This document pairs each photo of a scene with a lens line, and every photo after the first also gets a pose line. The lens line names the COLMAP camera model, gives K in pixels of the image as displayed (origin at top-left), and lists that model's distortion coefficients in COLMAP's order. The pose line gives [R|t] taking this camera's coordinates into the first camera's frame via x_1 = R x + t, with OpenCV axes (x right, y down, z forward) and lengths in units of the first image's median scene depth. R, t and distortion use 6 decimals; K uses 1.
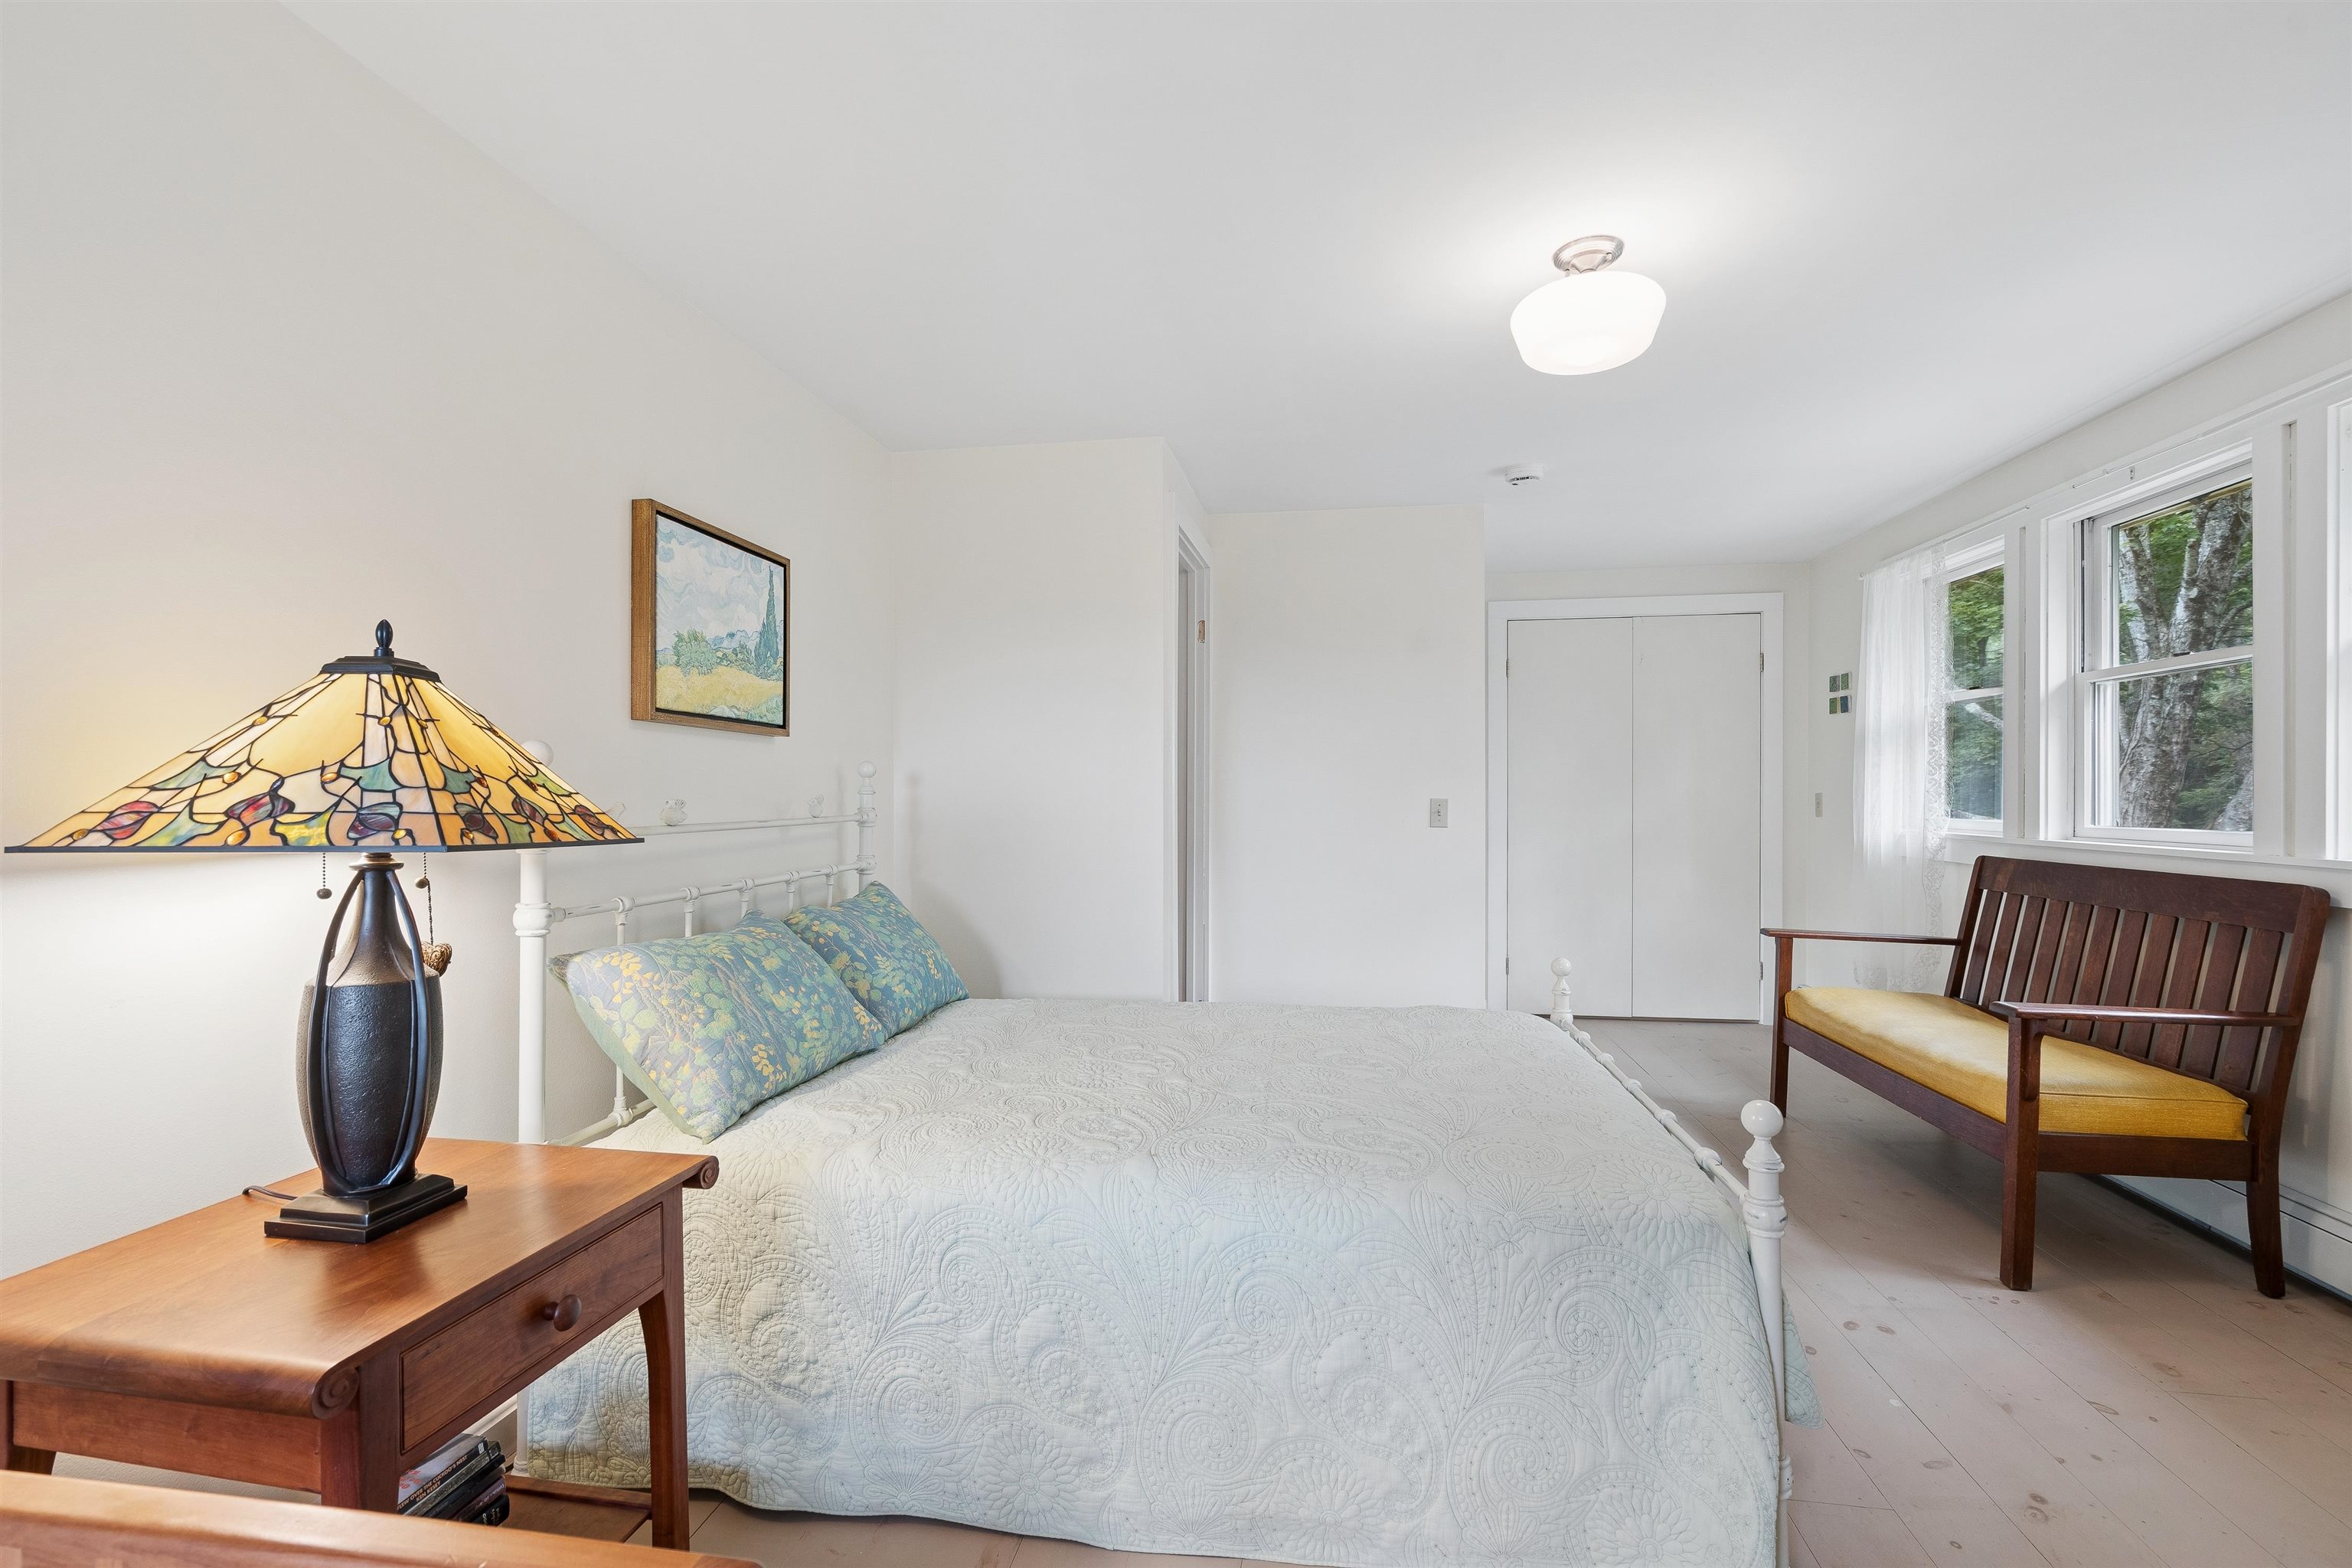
lens RADIAL K [[1067.3, 0, 1165.0], [0, 1067.3, 803.5], [0, 0, 1]] dist [-0.009661, 0.005091]
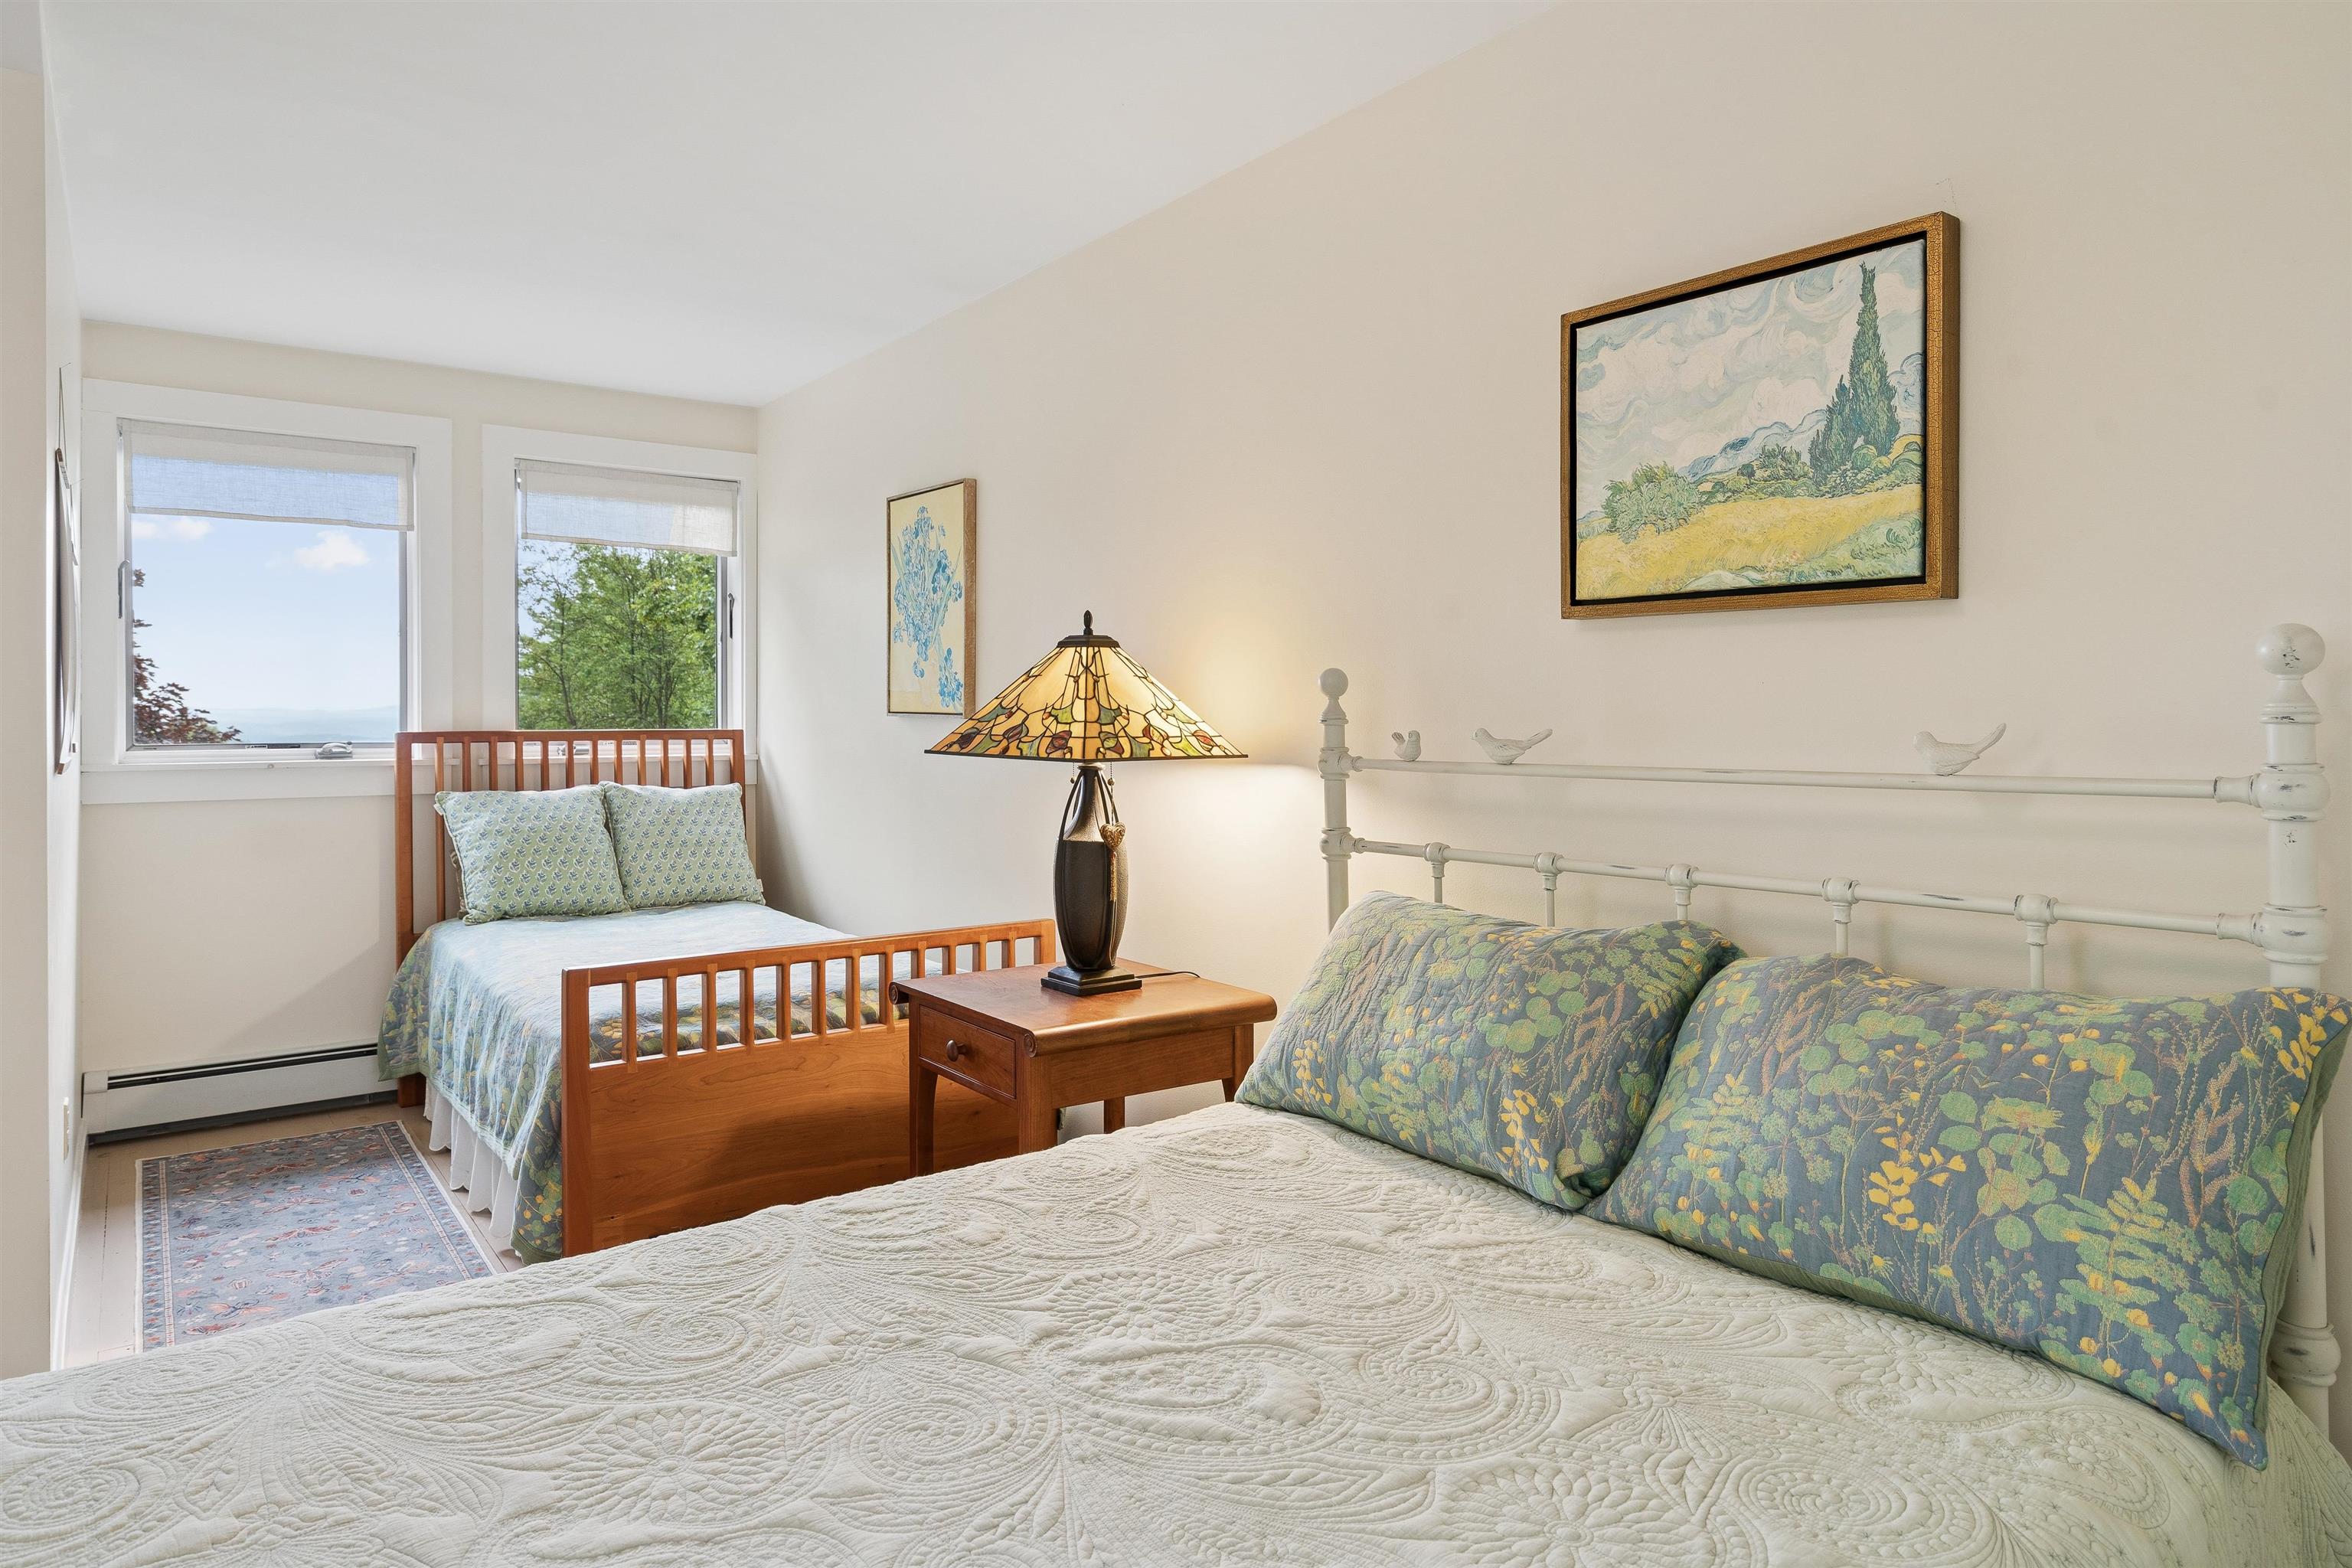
lens RADIAL K [[1379.2, 0, 1173.2], [0, 1379.2, 727.9], [0, 0, 1]] dist [0.007083, -0.003869]
pose [[-0.679902, 0.004033, -0.733292, 0.382225], [-0.003915, 0.999951, 0.009129, -0.012157], [0.733292, 0.009078, -0.679853, 1.423256]]
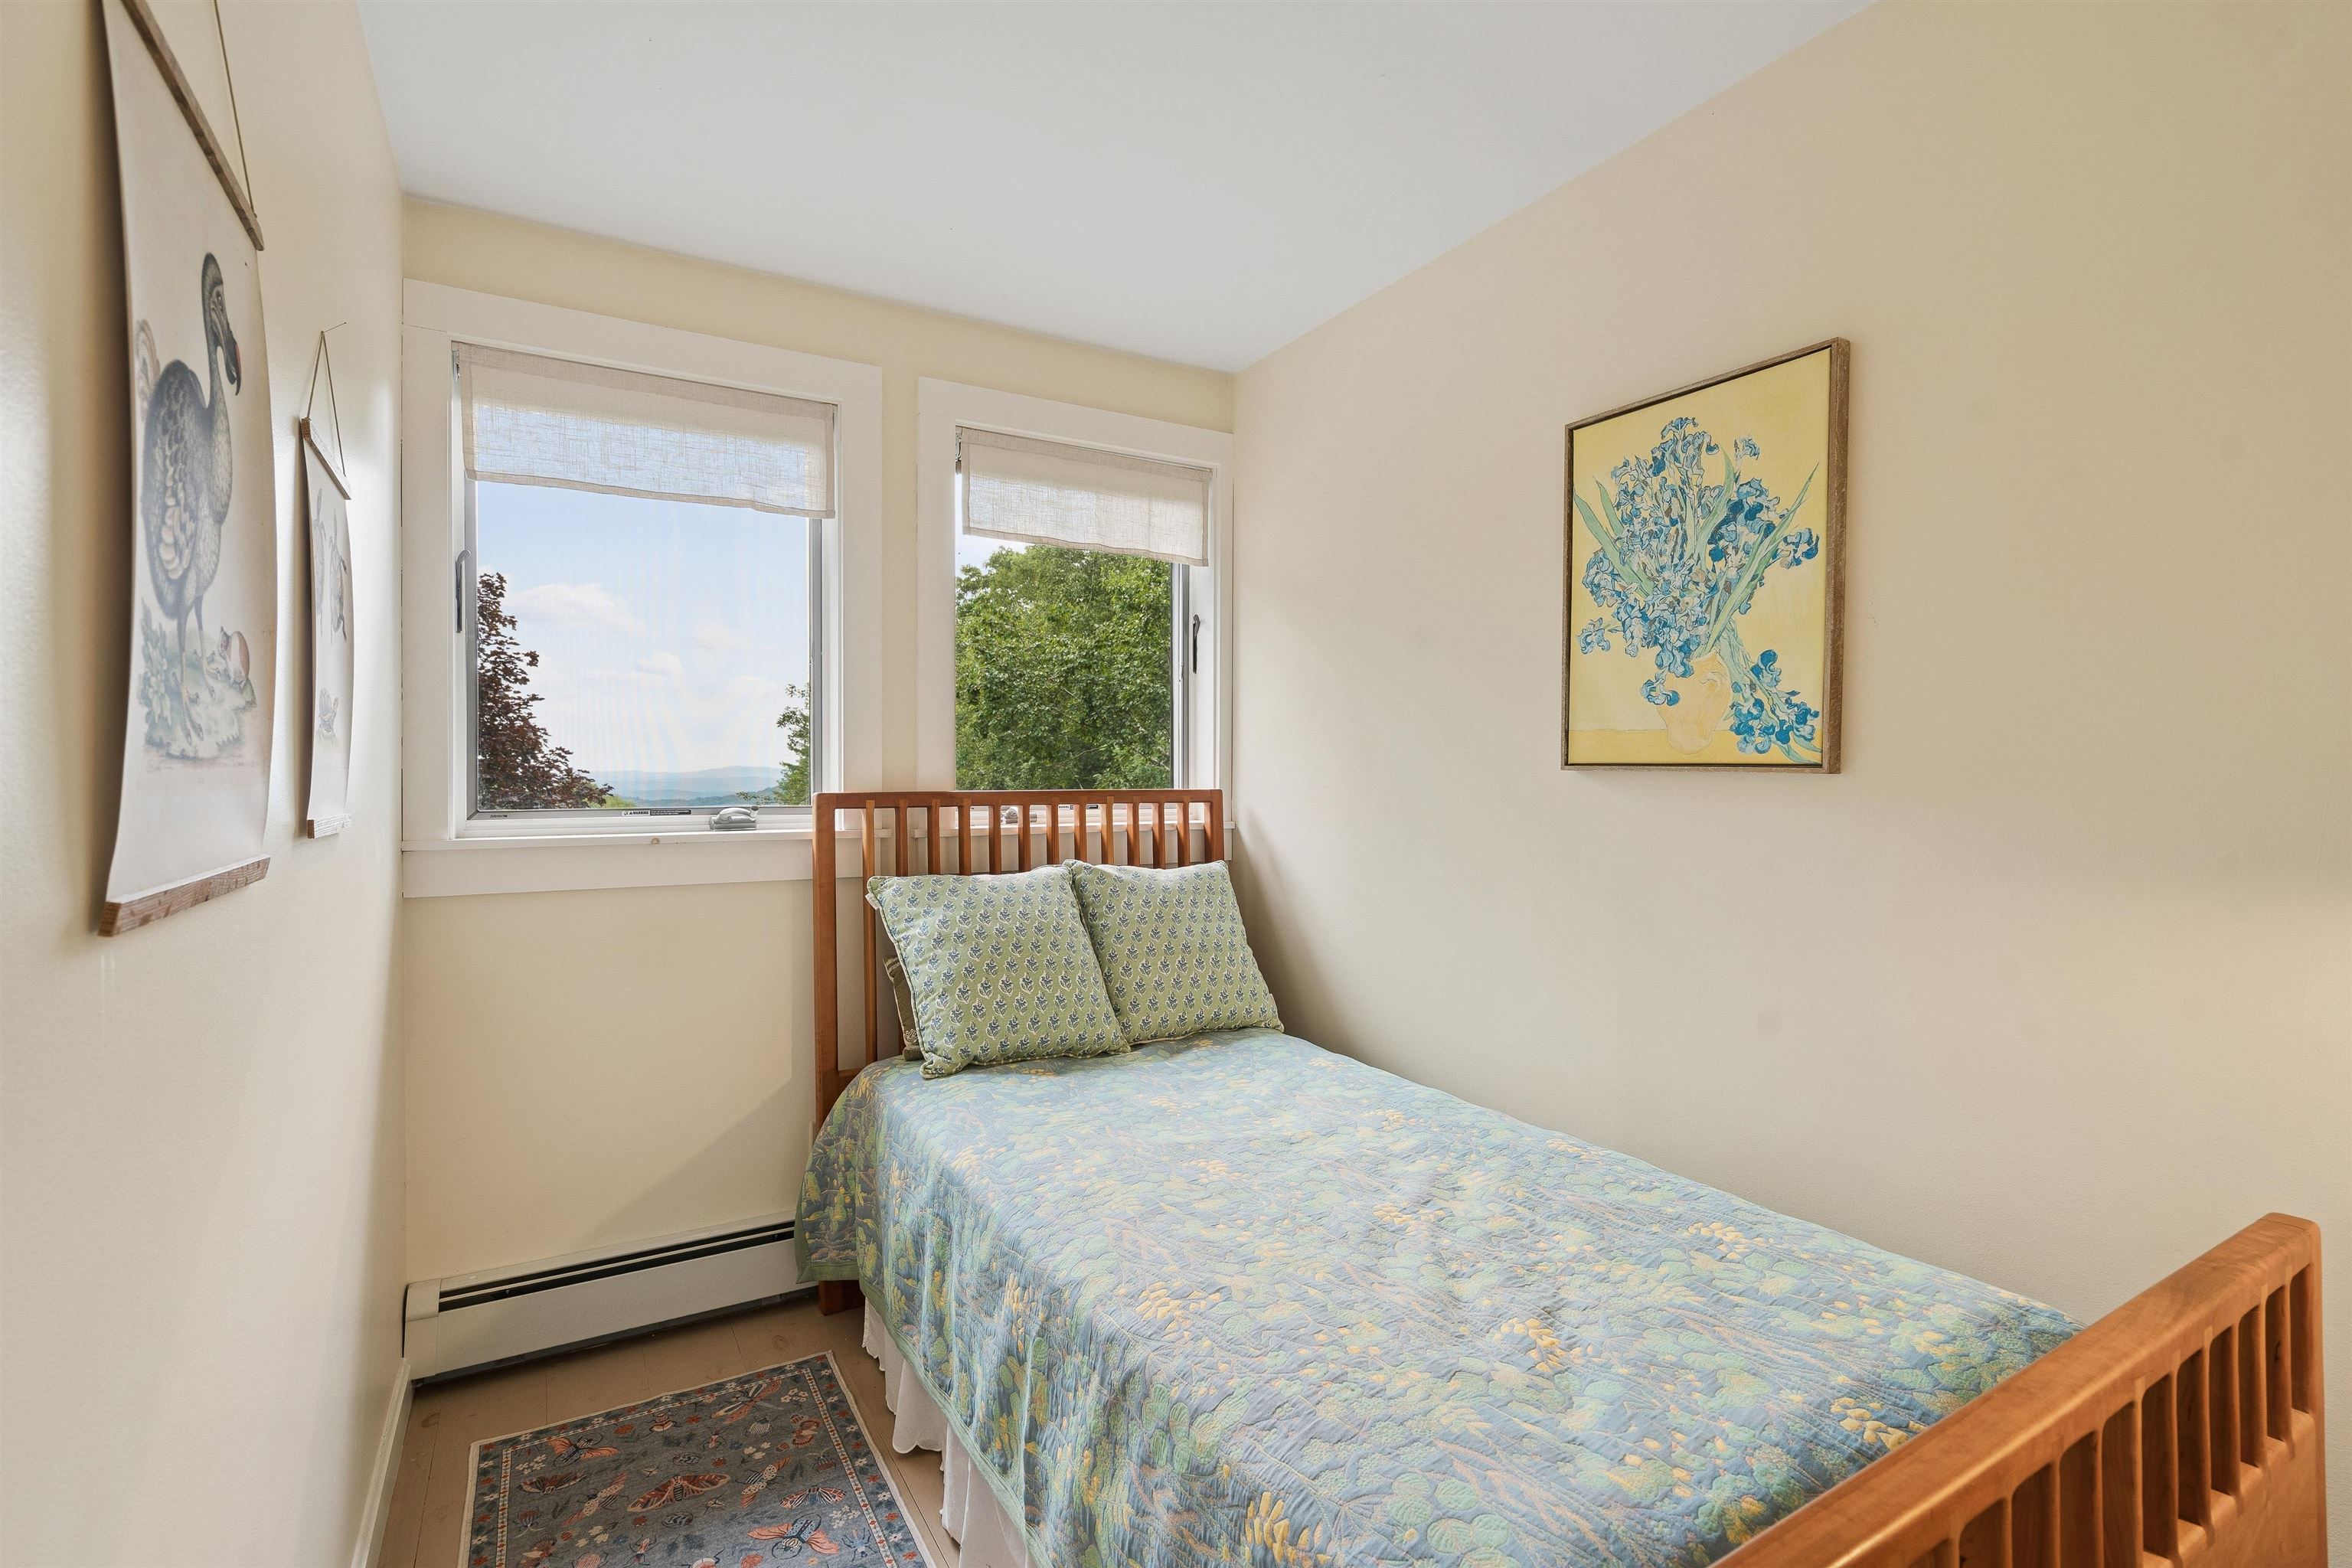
lens RADIAL K [[1067.3, 0, 1156.7], [0, 1067.3, 789.5], [0, 0, 1]] dist [-0.009661, 0.005091]
pose [[-0.763418, 0.006157, -0.645875, 0.144522], [-0.003803, 0.999894, 0.014026, -0.004808], [0.645893, 0.013164, -0.763314, 0.395224]]
